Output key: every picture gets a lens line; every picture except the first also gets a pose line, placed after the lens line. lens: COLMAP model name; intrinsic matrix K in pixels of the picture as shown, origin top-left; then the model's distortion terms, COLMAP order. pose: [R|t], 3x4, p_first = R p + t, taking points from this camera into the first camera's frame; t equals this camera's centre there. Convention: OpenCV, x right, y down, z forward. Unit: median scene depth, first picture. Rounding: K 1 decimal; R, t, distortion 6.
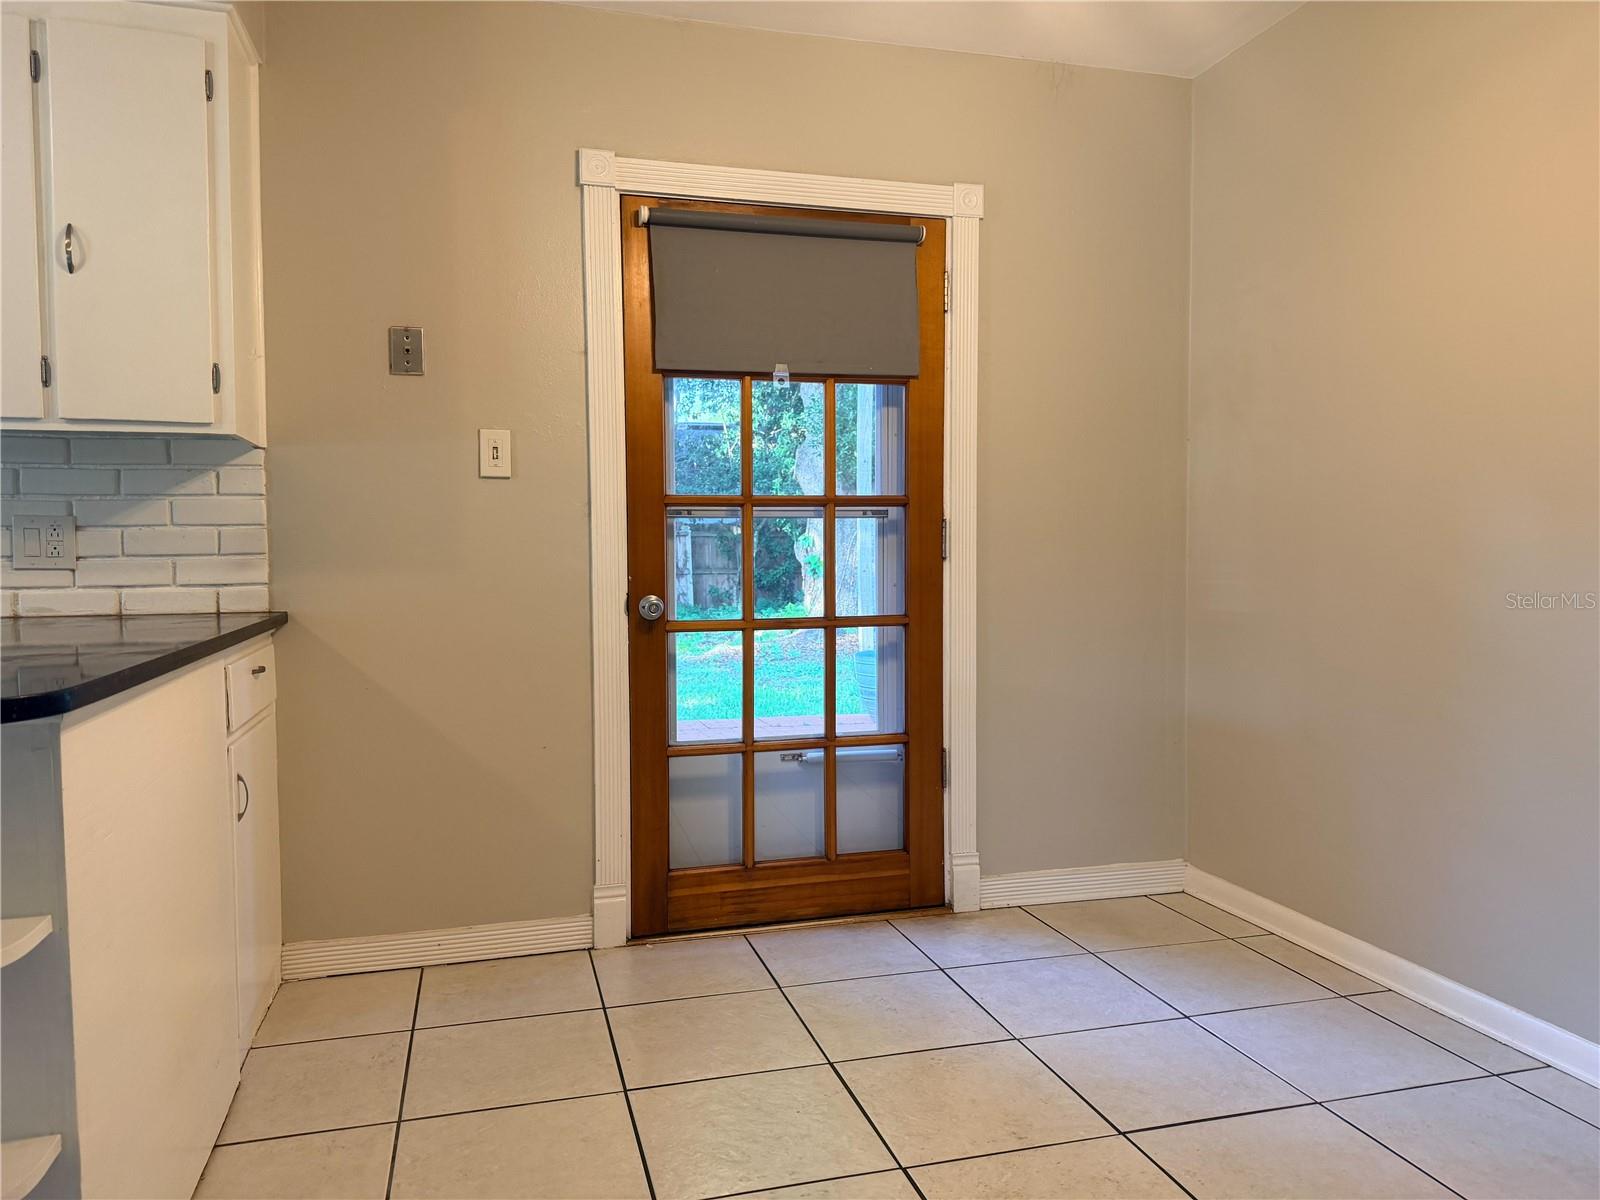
lens RADIAL K [[1119.3, 0, 792.8], [0, 1119.3, 601.5], [0, 0, 1]] dist [0.117340, -0.191706]
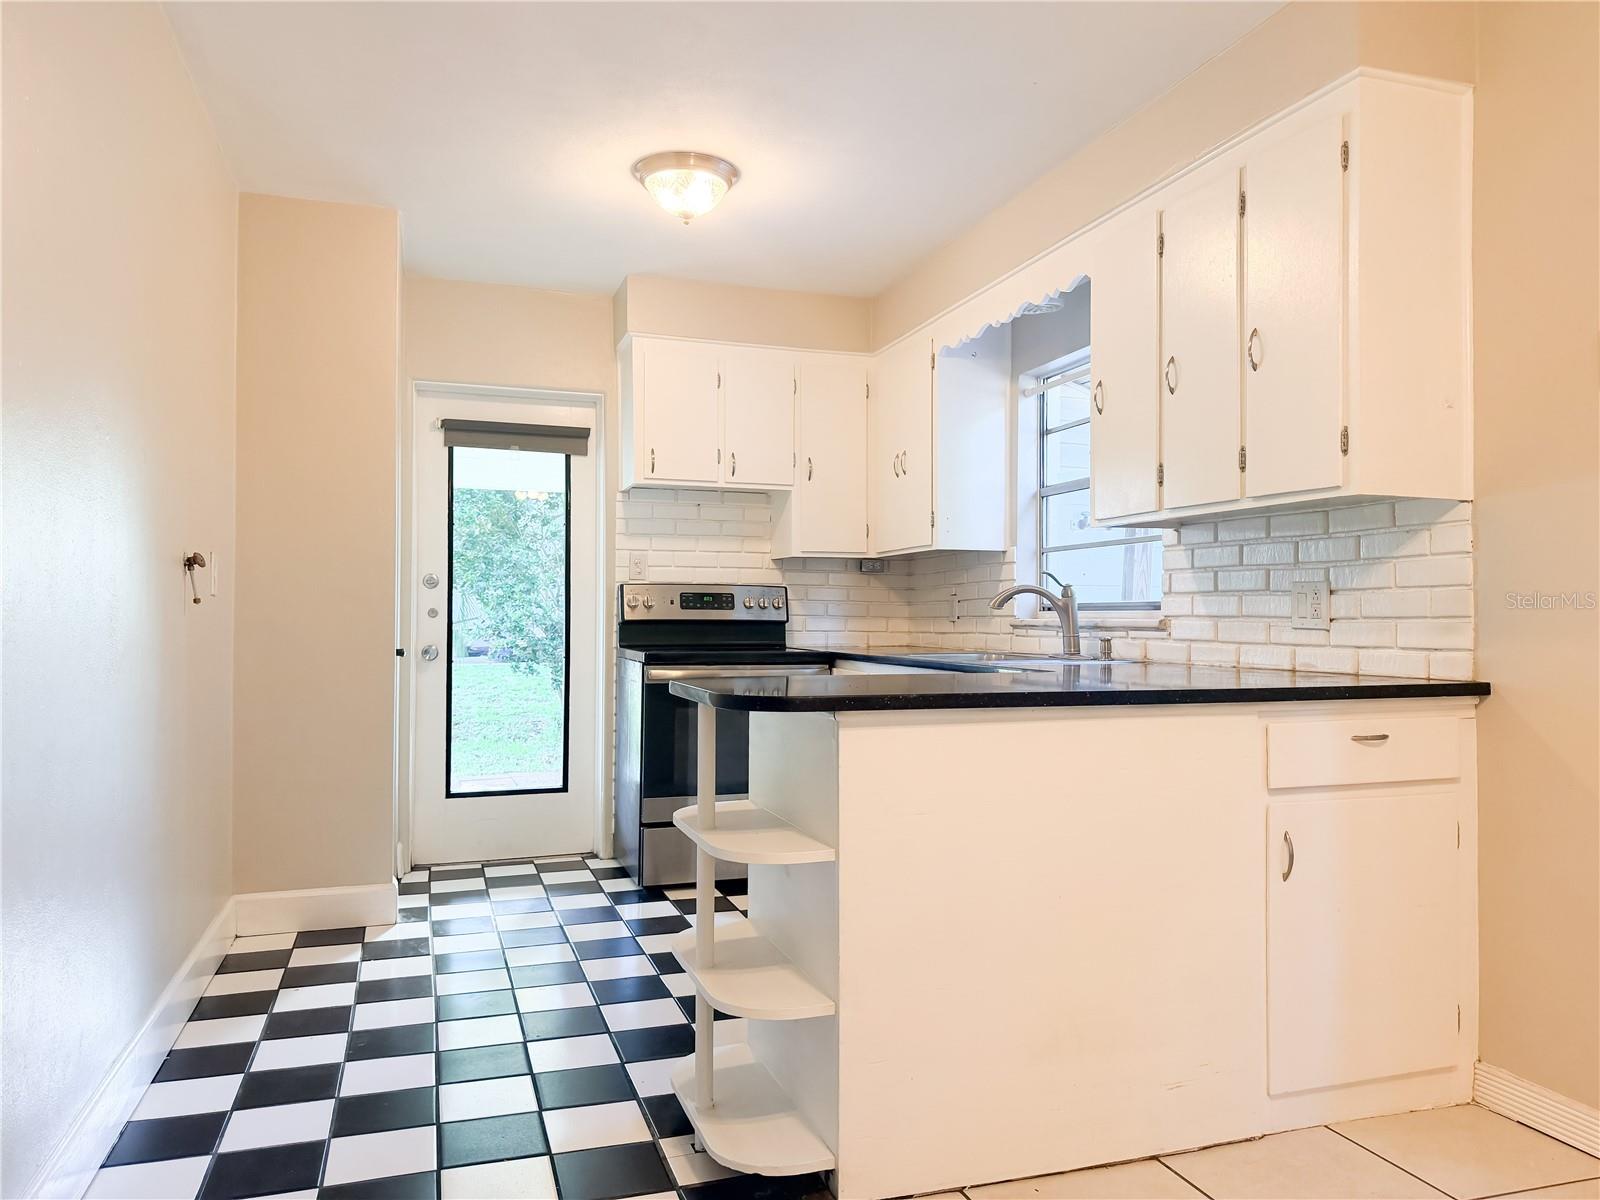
lens RADIAL K [[1128.9, 0, 799.5], [0, 1128.9, 595.4], [0, 0, 1]] dist [0.119172, -0.216946]
pose [[0.048082, -0.014077, -0.998744, 0.388533], [-0.052662, 0.998474, -0.016609, -0.014484], [0.997454, 0.053395, 0.047267, 0.388395]]
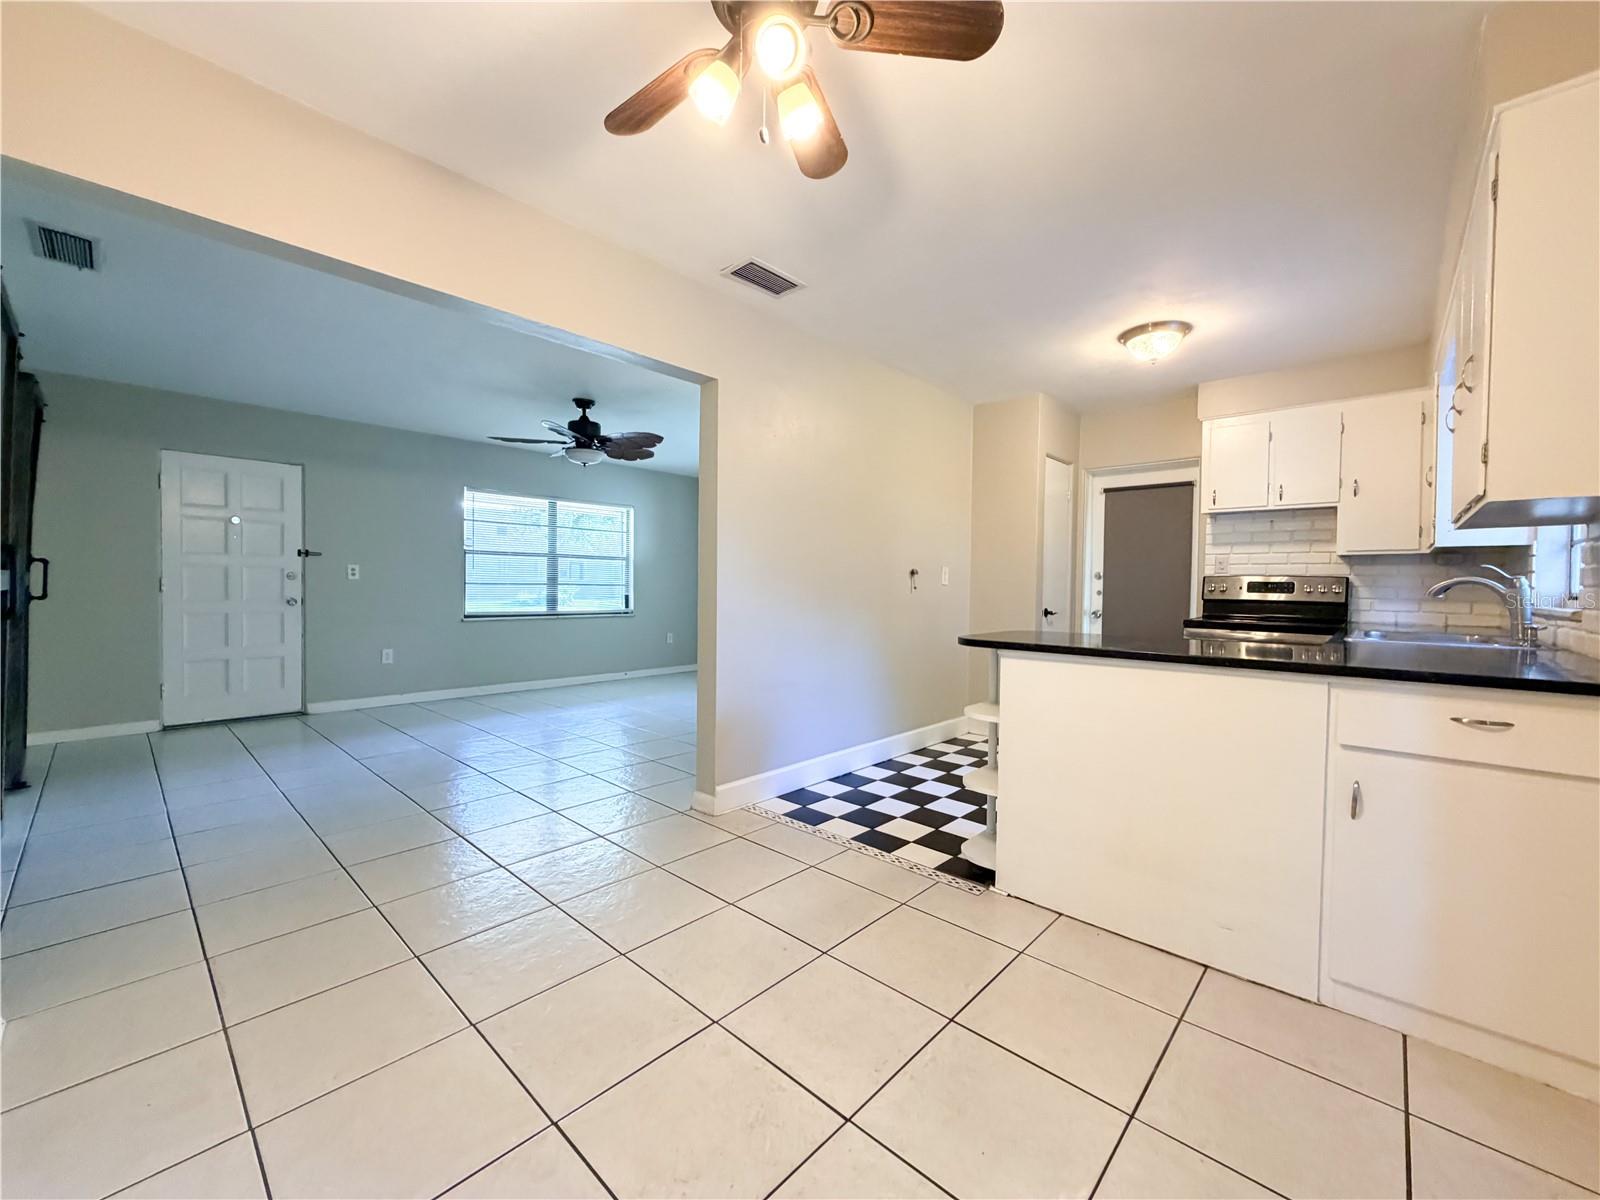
lens RADIAL K [[639.1, 0, 790.5], [0, 639.1, 600.0], [0, 0, 1]] dist [-0.001571, -0.000081]
pose [[-0.853047, 0.008483, -0.521766, 0.320612], [-0.032629, 0.997044, 0.069557, -0.060928], [0.520814, 0.076360, -0.850248, 0.961130]]
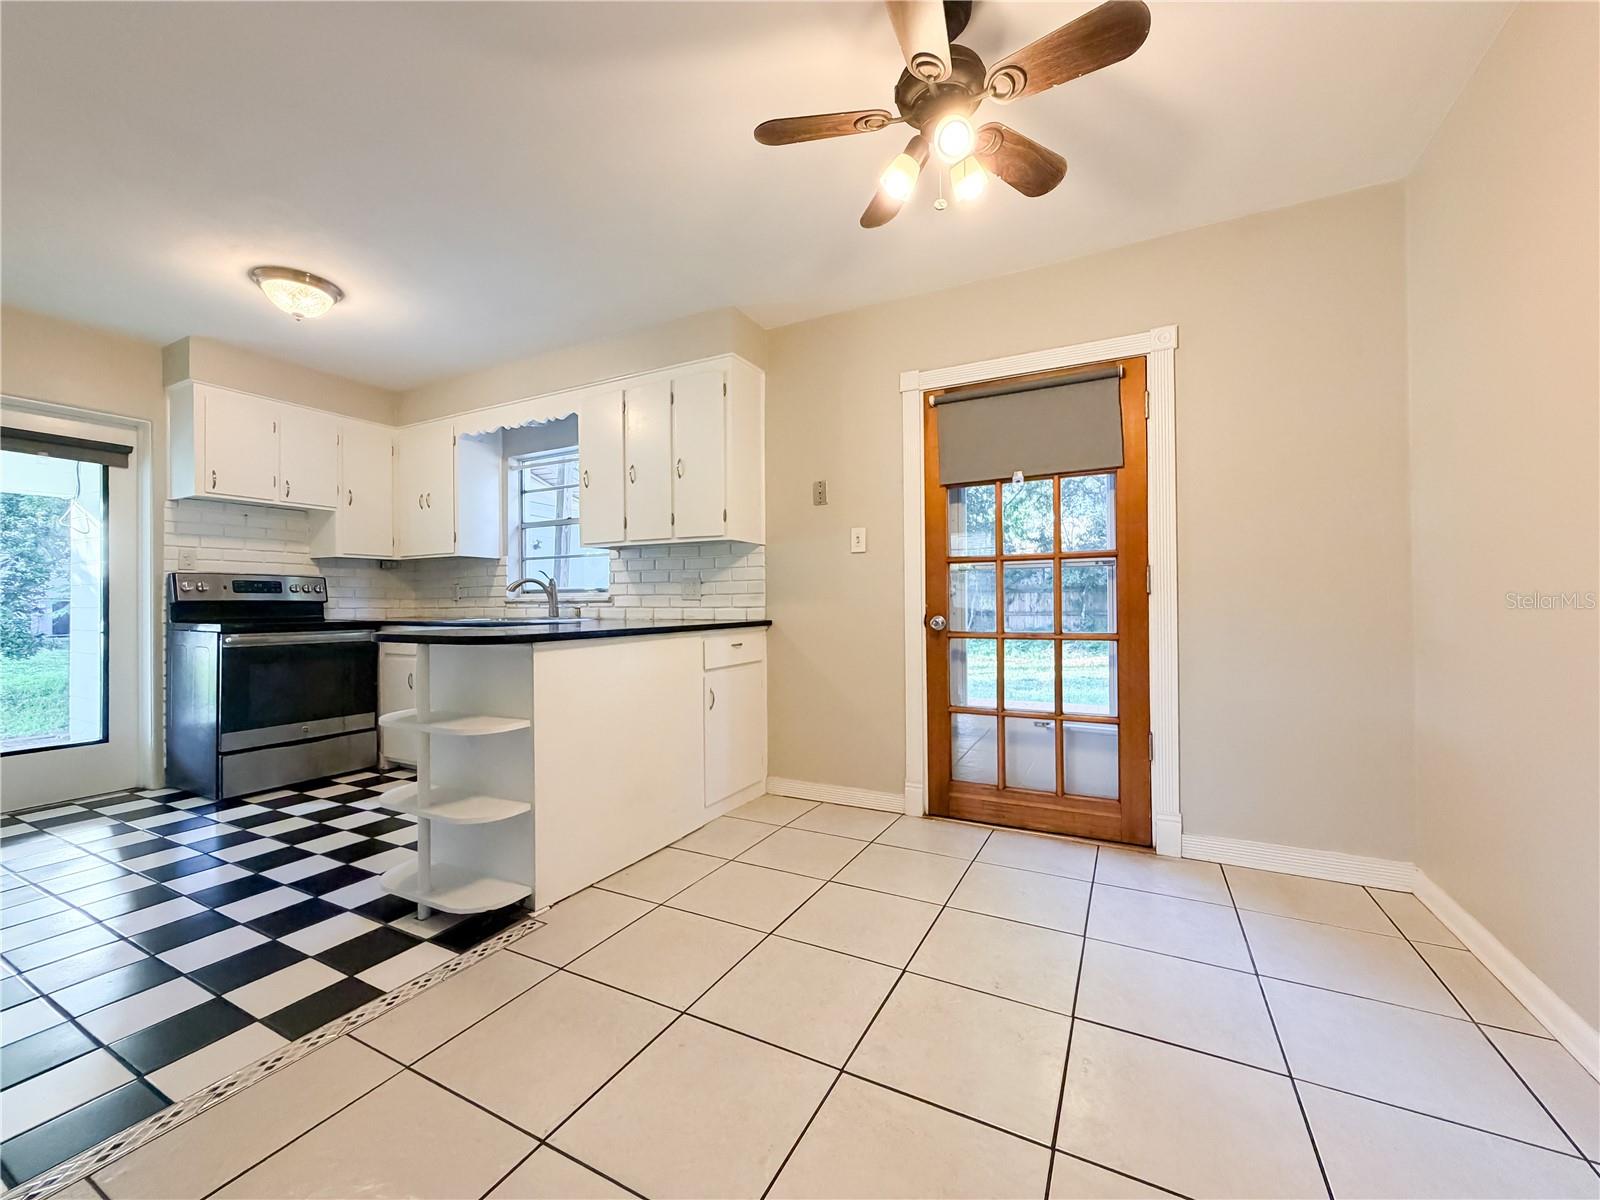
lens RADIAL K [[639.8, 0, 795.7], [0, 639.8, 599.0], [0, 0, 1]] dist [0.000172, 0.000327]
pose [[0.728237, -0.003395, -0.685317, 0.385765], [-0.031184, 0.998788, -0.038085, 0.012730], [0.684615, 0.049106, 0.727249, 0.138901]]
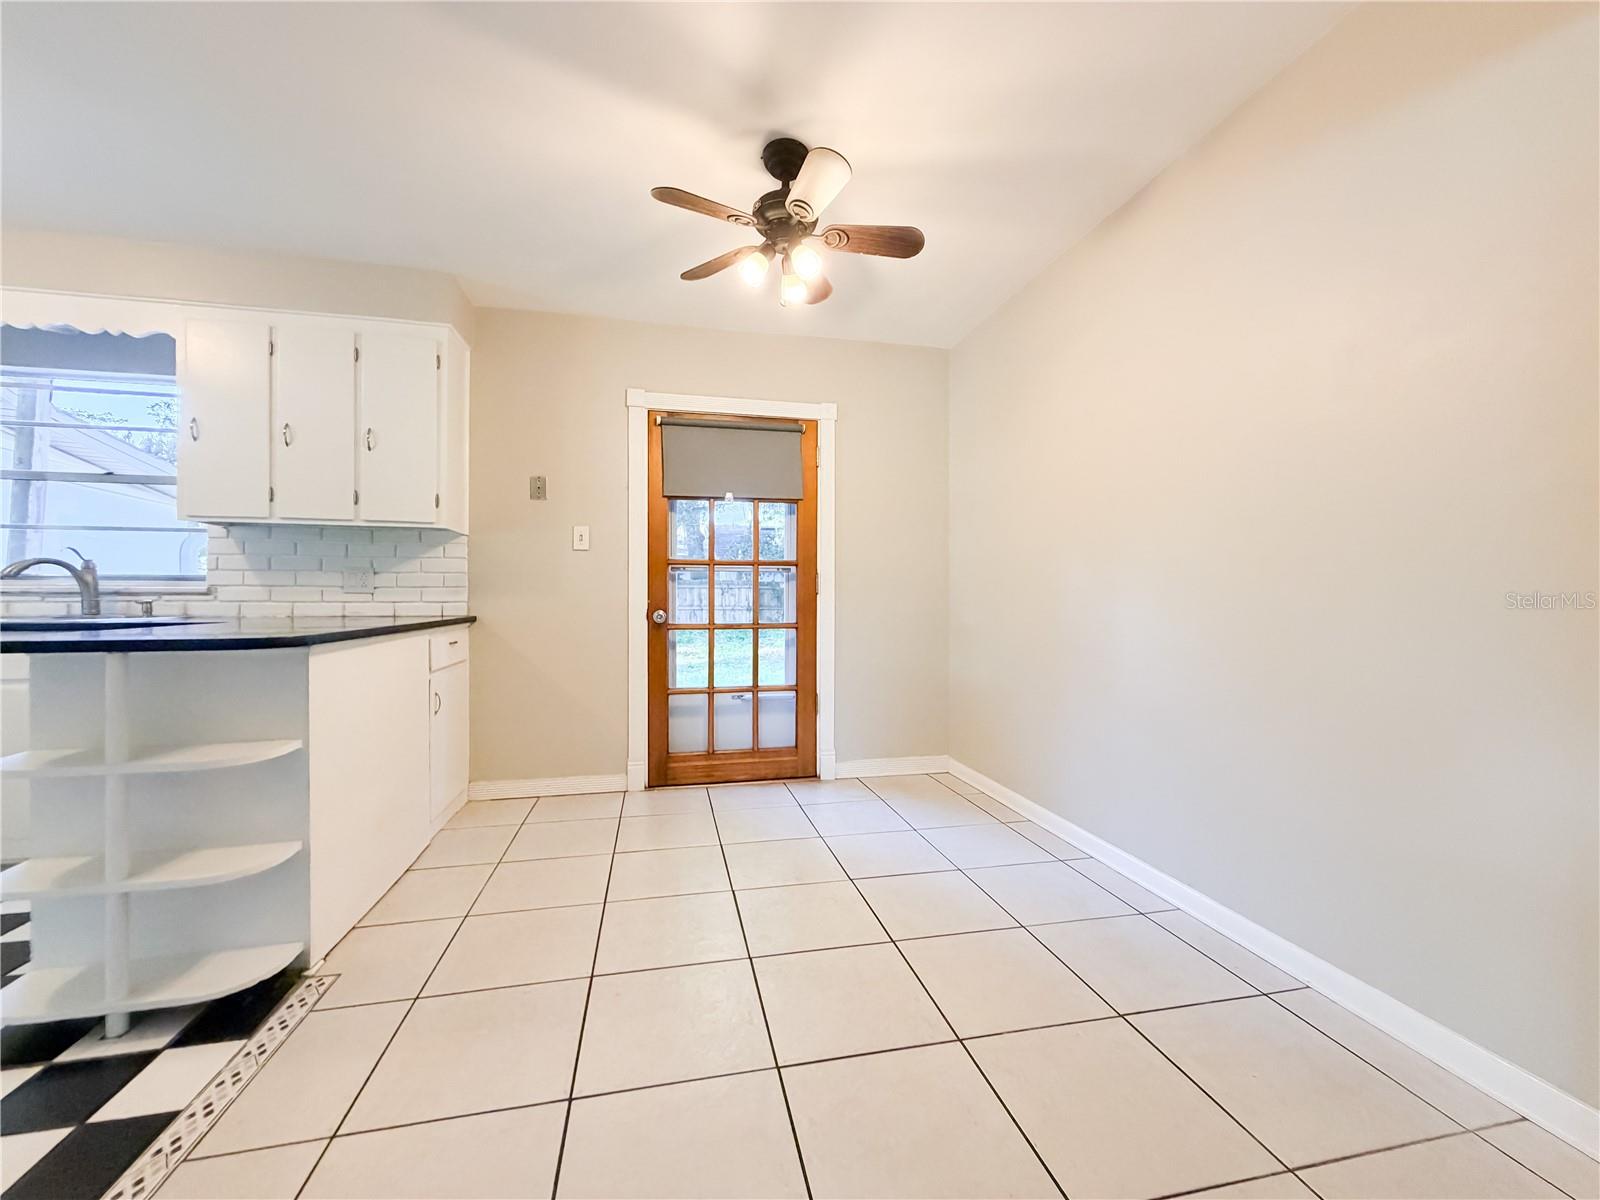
lens RADIAL K [[638.5, 0, 793.2], [0, 638.5, 598.7], [0, 0, 1]] dist [0.001109, 0.000021]
pose [[0.998164, 0.008957, -0.059901, 0.171572], [-0.011716, 0.998879, -0.045865, 0.022223], [0.059423, 0.046483, 0.997150, -0.093056]]
